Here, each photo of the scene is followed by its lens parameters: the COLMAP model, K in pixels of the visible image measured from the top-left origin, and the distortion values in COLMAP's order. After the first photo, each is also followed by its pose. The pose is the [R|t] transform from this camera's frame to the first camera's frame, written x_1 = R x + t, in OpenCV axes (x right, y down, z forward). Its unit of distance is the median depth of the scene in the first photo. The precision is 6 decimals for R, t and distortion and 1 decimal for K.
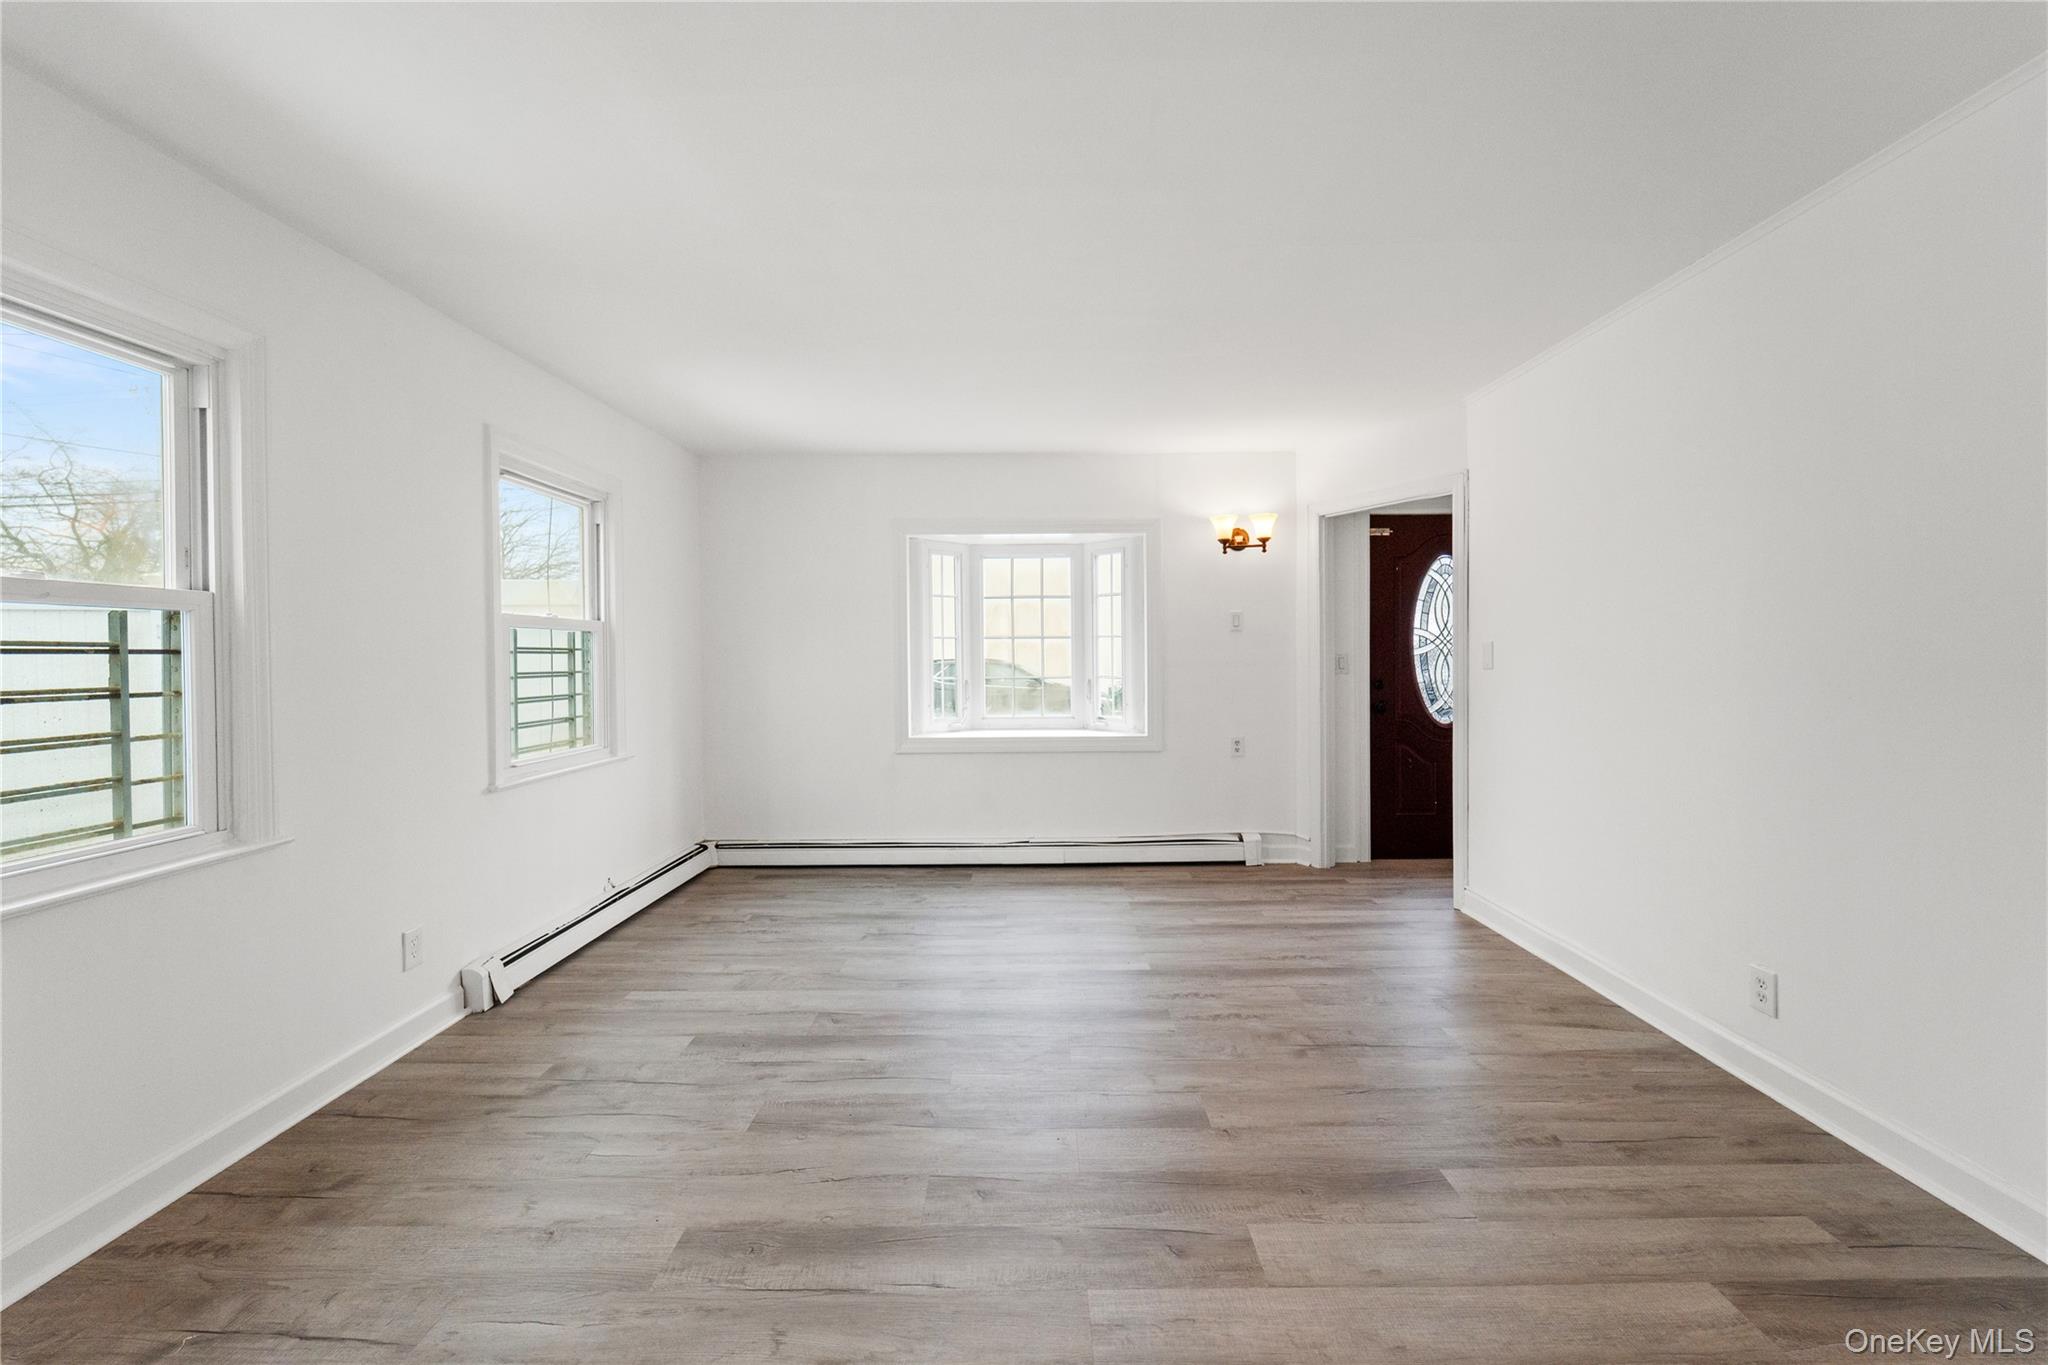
lens RADIAL K [[817.3, 0, 1031.3], [0, 817.3, 662.9], [0, 0, 1]] dist [0.001901, -0.001078]
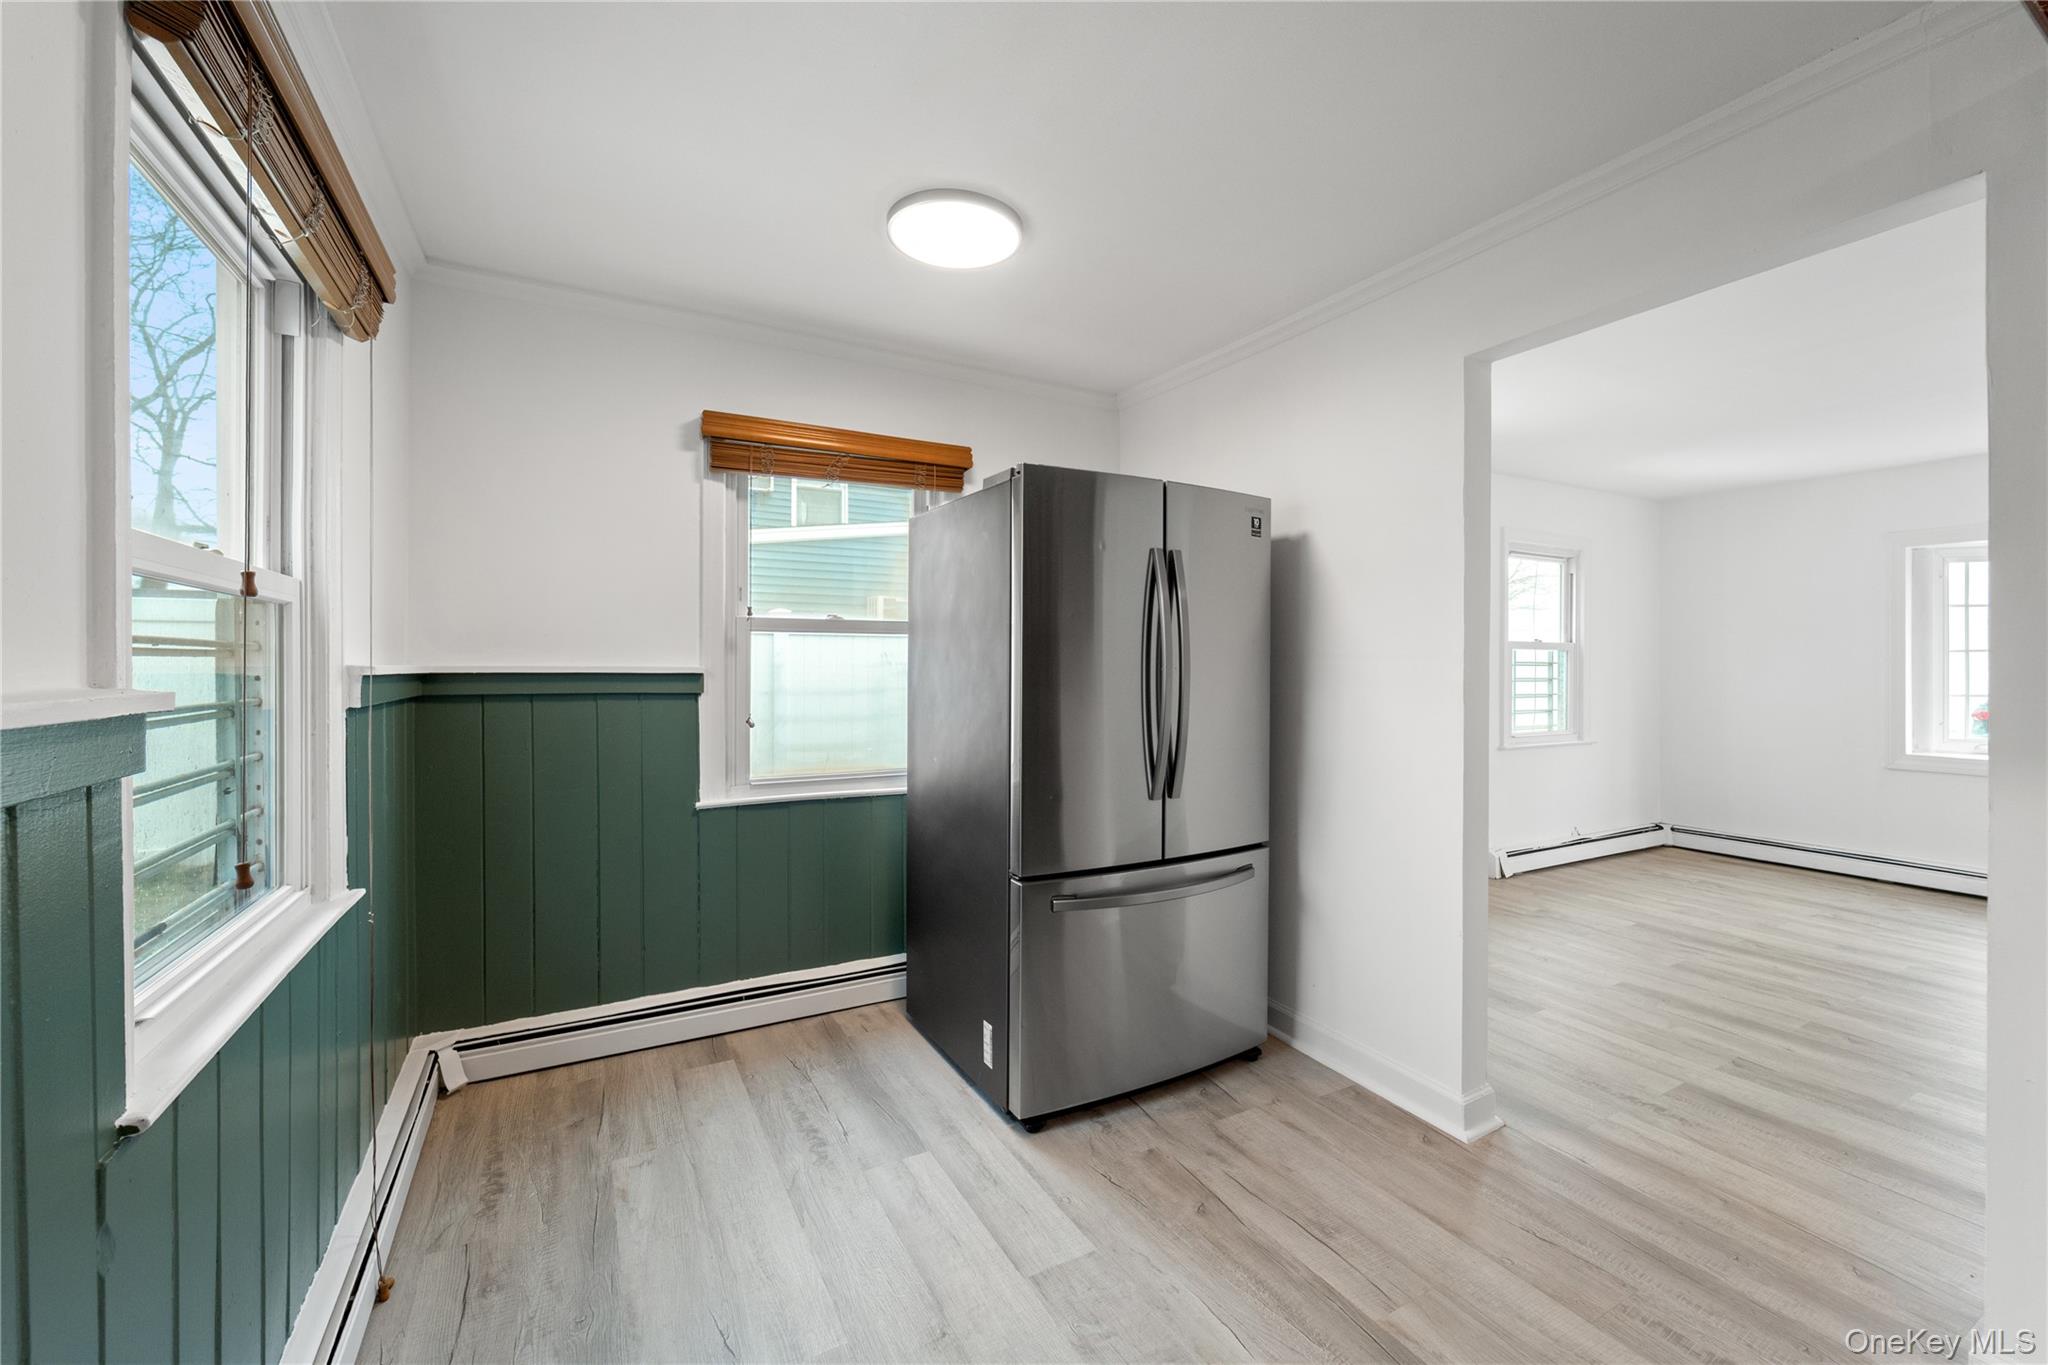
lens RADIAL K [[817.3, 0, 1027.2], [0, 817.3, 666.0], [0, 0, 1]] dist [0.001901, -0.001078]
pose [[0.485465, 0.009371, -0.874206, 0.311748], [-0.016388, 0.999864, 0.001617, 0.002531], [0.874103, 0.013542, 0.485552, -0.631599]]
